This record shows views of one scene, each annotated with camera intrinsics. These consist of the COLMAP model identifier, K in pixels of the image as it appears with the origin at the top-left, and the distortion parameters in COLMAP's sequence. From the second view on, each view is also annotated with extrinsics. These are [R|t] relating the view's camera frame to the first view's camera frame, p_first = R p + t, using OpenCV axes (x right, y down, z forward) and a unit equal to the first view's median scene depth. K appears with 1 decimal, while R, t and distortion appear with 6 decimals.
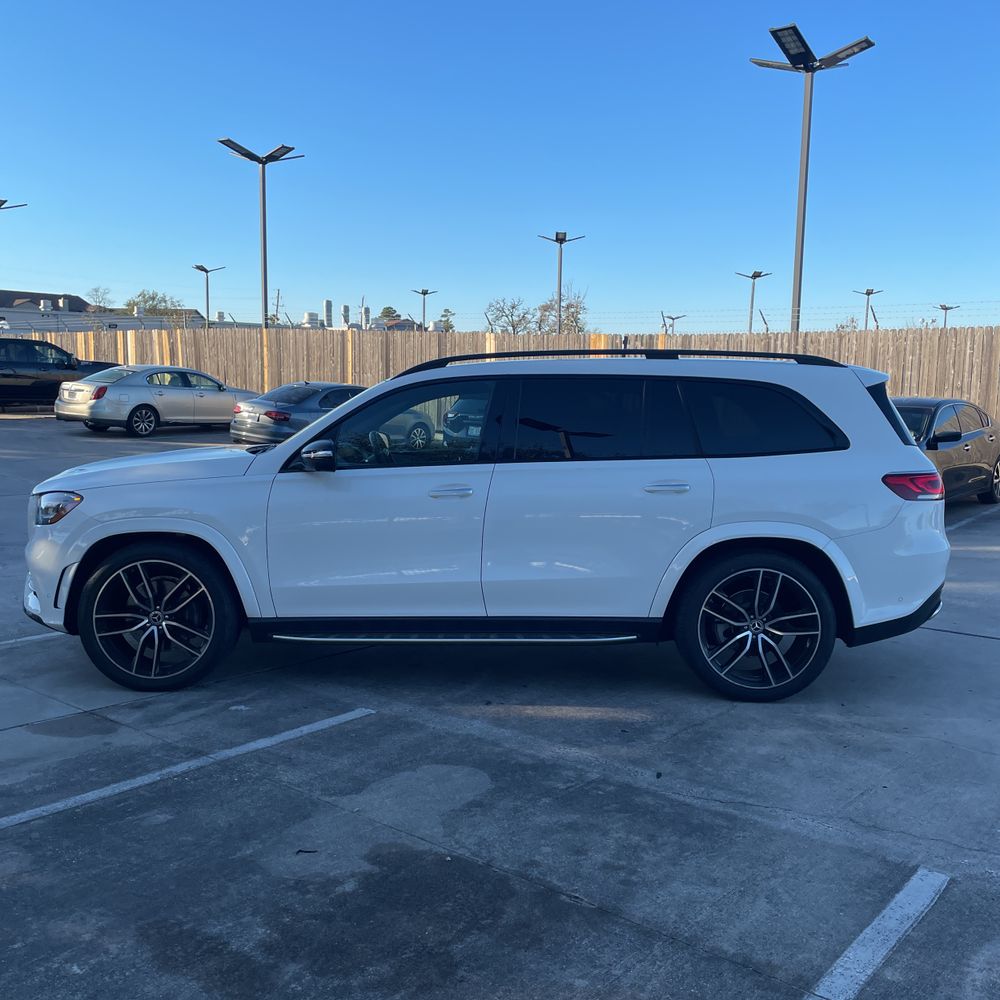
lens RADIAL K [[1012.1, 0, 486.3], [0, 1012.1, 490.4], [0, 0, 1]] dist [0.026188, 0.000000]
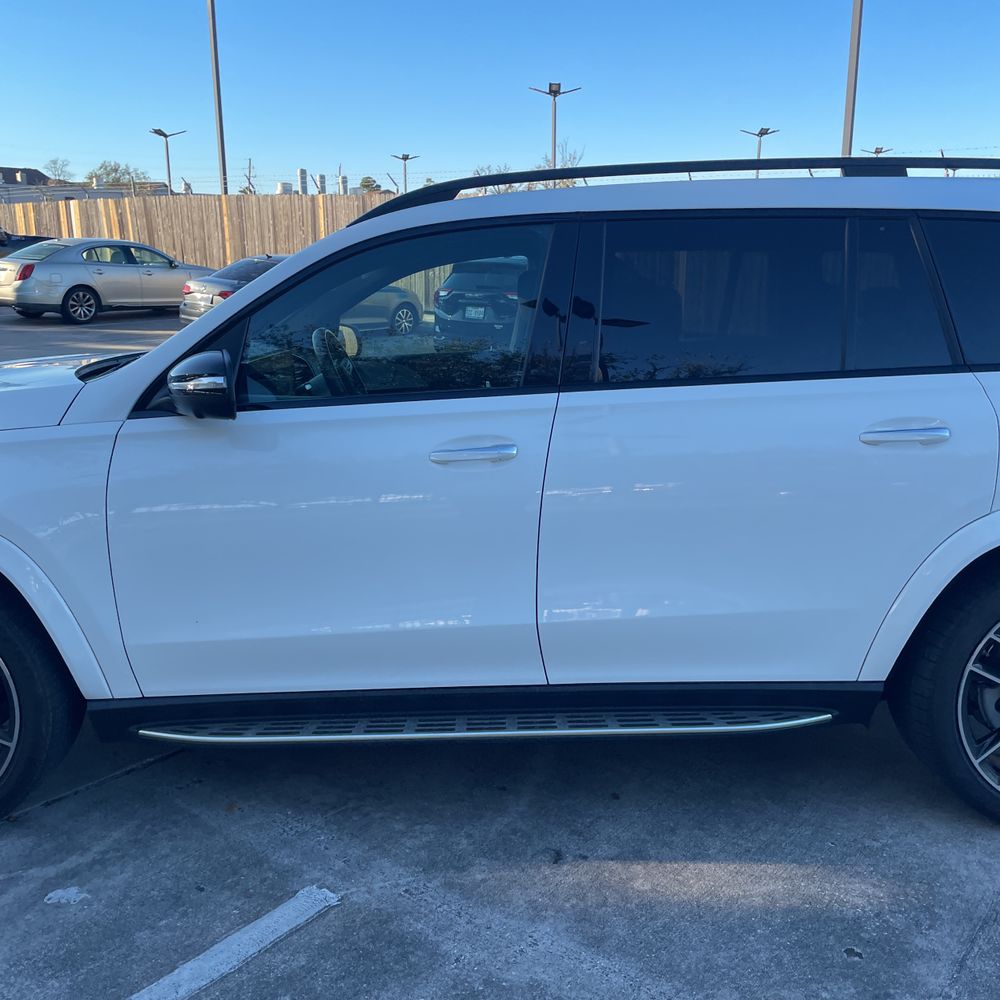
lens RADIAL K [[1012.1, 0, 505.7], [0, 1012.1, 504.4], [0, 0, 1]] dist [0.026188, 0.000000]
pose [[0.999351, -0.022950, 0.027752, -0.012167], [0.019065, 0.990940, 0.132946, -0.013883], [-0.030552, -0.132331, 0.990735, 0.177538]]
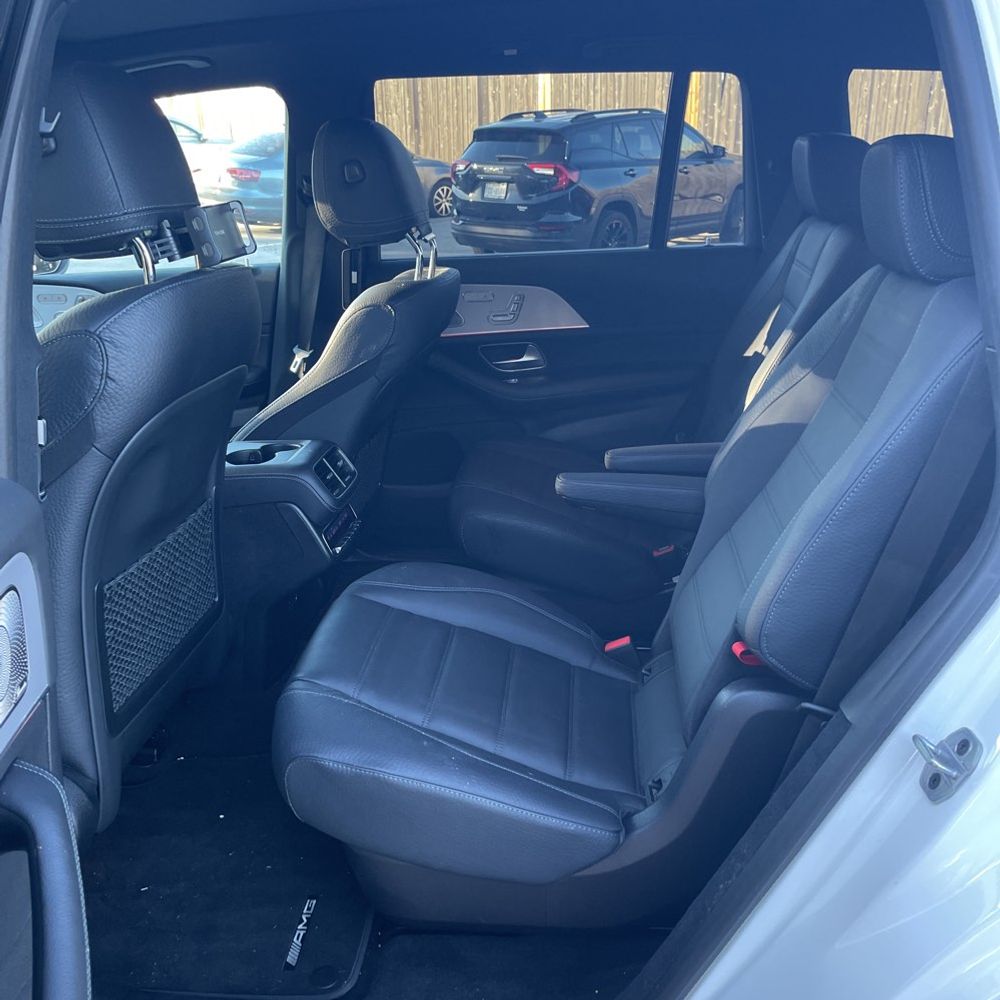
lens RADIAL K [[1012.1, 0, 494.8], [0, 1012.1, 506.6], [0, 0, 1]] dist [0.026188, 0.000000]
pose [[0.996599, -0.001315, -0.082394, 0.048061], [0.021590, 0.969114, 0.245667, -0.021235], [0.079526, -0.246610, 0.965846, 0.303354]]
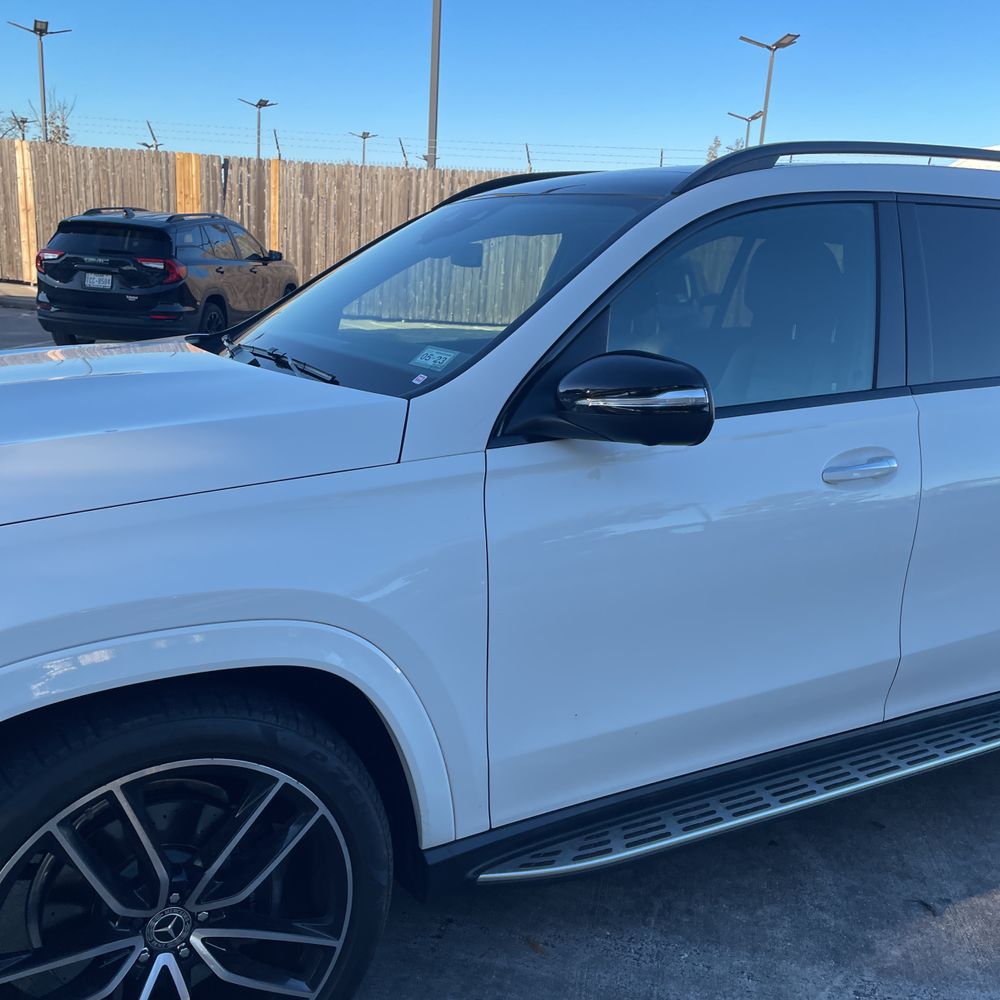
lens RADIAL K [[1012.1, 0, 483.9], [0, 1012.1, 496.3], [0, 0, 1]] dist [0.026188, 0.000000]
pose [[0.873076, -0.087382, 0.479690, -0.136693], [0.011727, 0.987289, 0.158503, -0.020289], [-0.487443, -0.132760, 0.863003, 0.250274]]
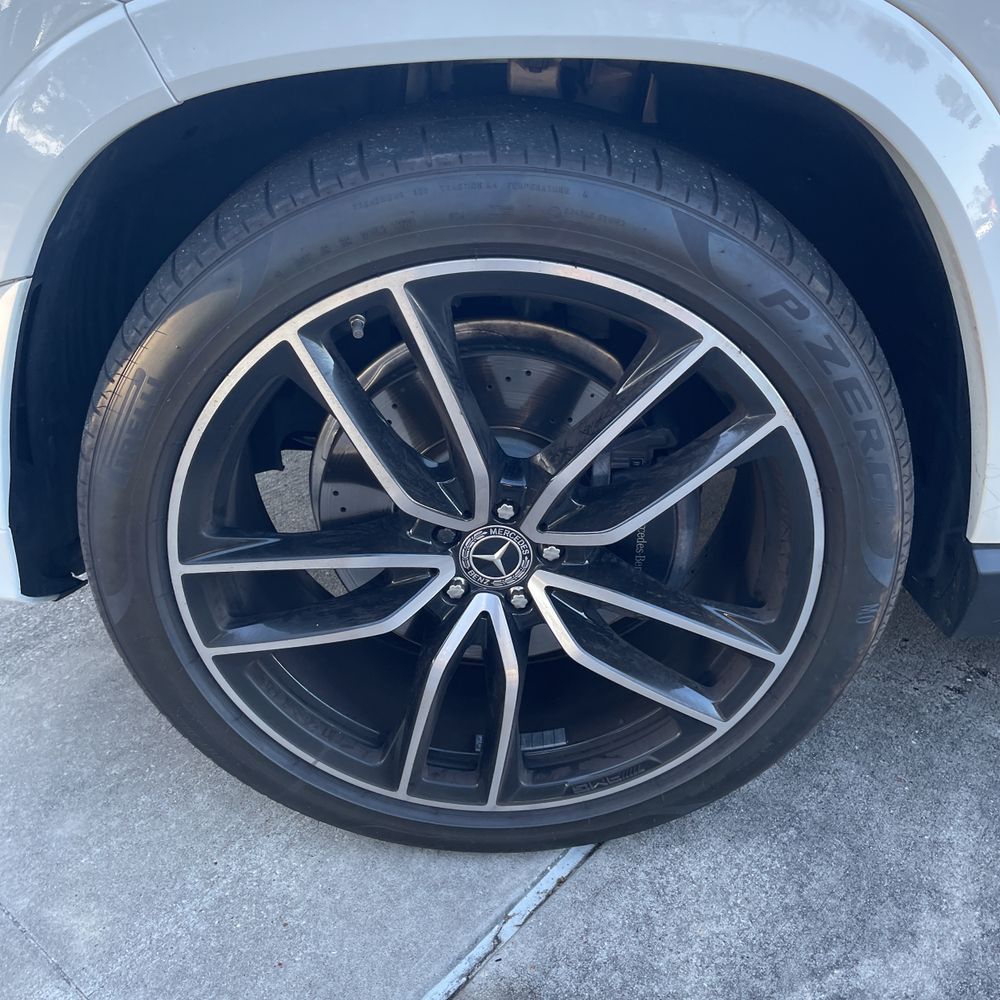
lens RADIAL K [[976.3, 0, 499.6], [0, 976.3, 499.5], [0, 0, 1]] dist [0.052775, 0.000000]
pose [[0.999618, -0.015252, -0.023065, -0.115118], [0.023626, 0.904506, 0.425806, 0.013520], [0.014368, -0.426188, 0.904521, 0.301533]]
